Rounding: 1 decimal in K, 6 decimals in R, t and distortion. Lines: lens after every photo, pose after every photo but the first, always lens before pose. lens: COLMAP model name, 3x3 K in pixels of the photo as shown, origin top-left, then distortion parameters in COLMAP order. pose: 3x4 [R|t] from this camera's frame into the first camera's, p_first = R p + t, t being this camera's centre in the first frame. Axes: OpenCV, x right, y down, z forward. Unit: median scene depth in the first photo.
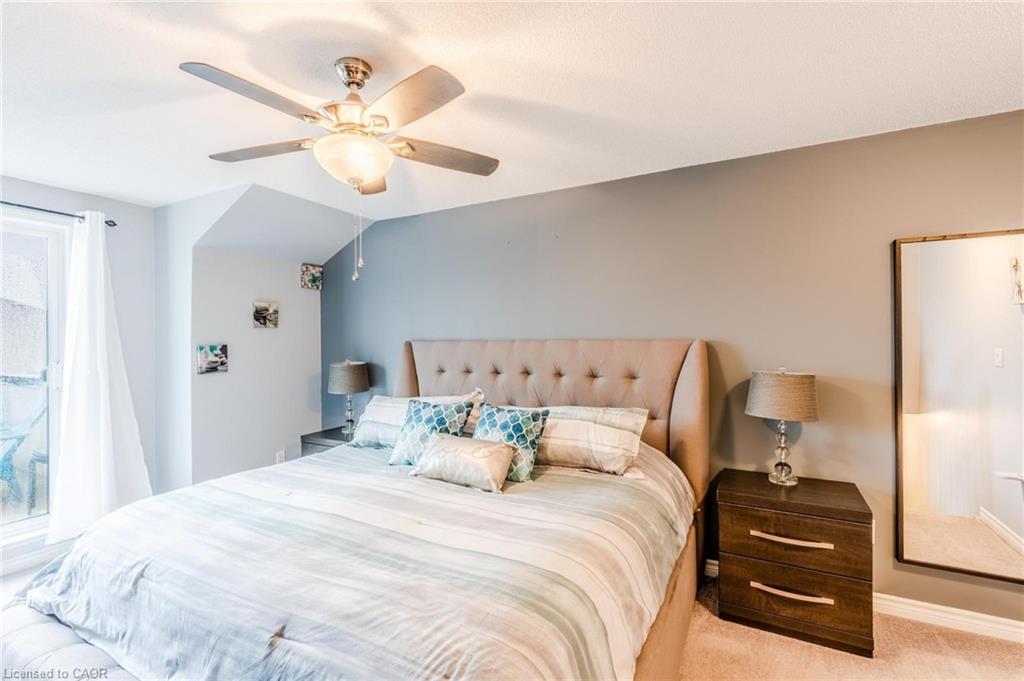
lens RADIAL K [[454.6, 0, 504.3], [0, 454.6, 340.3], [0, 0, 1]] dist [-0.000830, 0.000114]
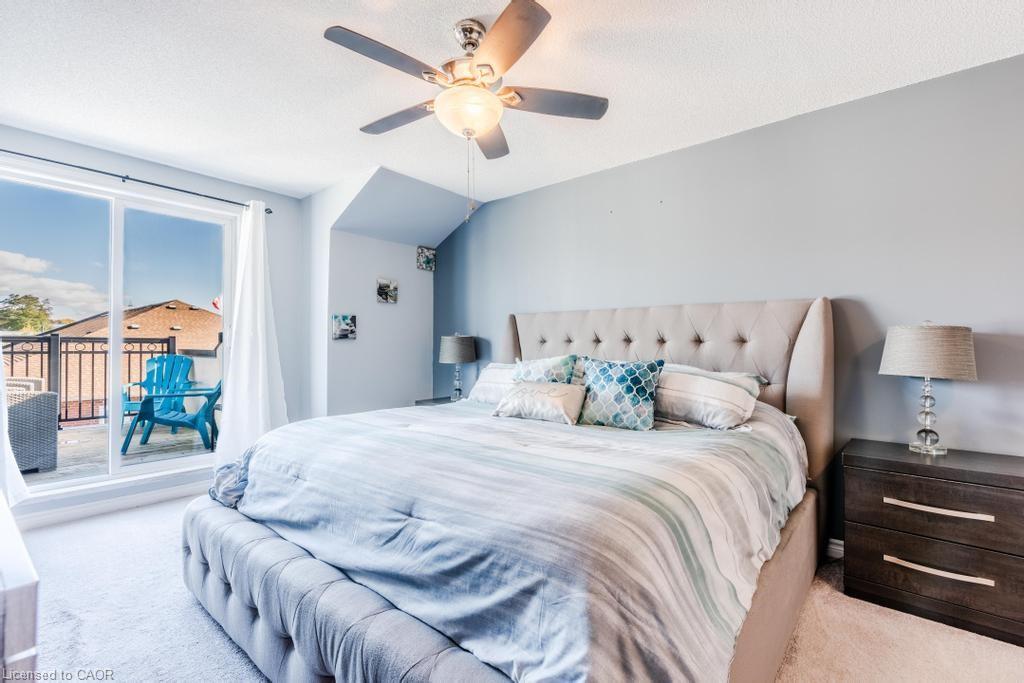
lens RADIAL K [[448.5, 0, 509.4], [0, 448.5, 345.4], [0, 0, 1]] dist [0.001483, 0.000225]
pose [[0.978677, 0.010098, -0.205158, -0.006659], [-0.010141, 0.999948, 0.000840, 0.112143], [0.205156, 0.001259, 0.978728, -0.024508]]
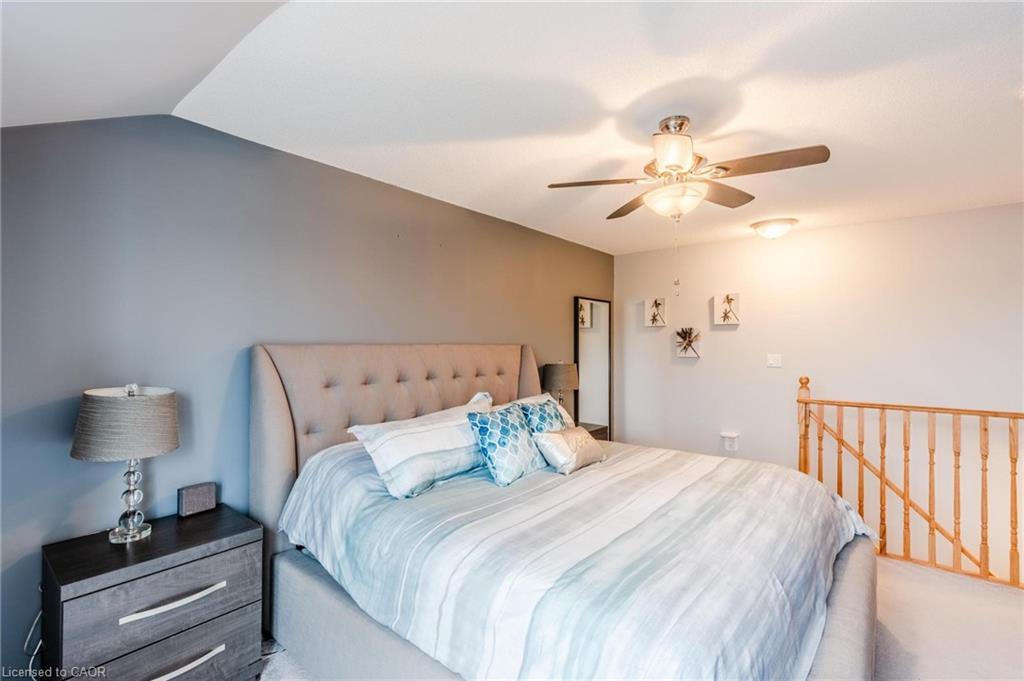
lens RADIAL K [[454.6, 0, 504.3], [0, 454.6, 340.3], [0, 0, 1]] dist [-0.000830, 0.000114]
pose [[0.208530, 0.015690, 0.977890, -1.117099], [-0.001984, 0.999876, -0.015620, 0.008227], [-0.978014, 0.001318, 0.208536, 0.823883]]
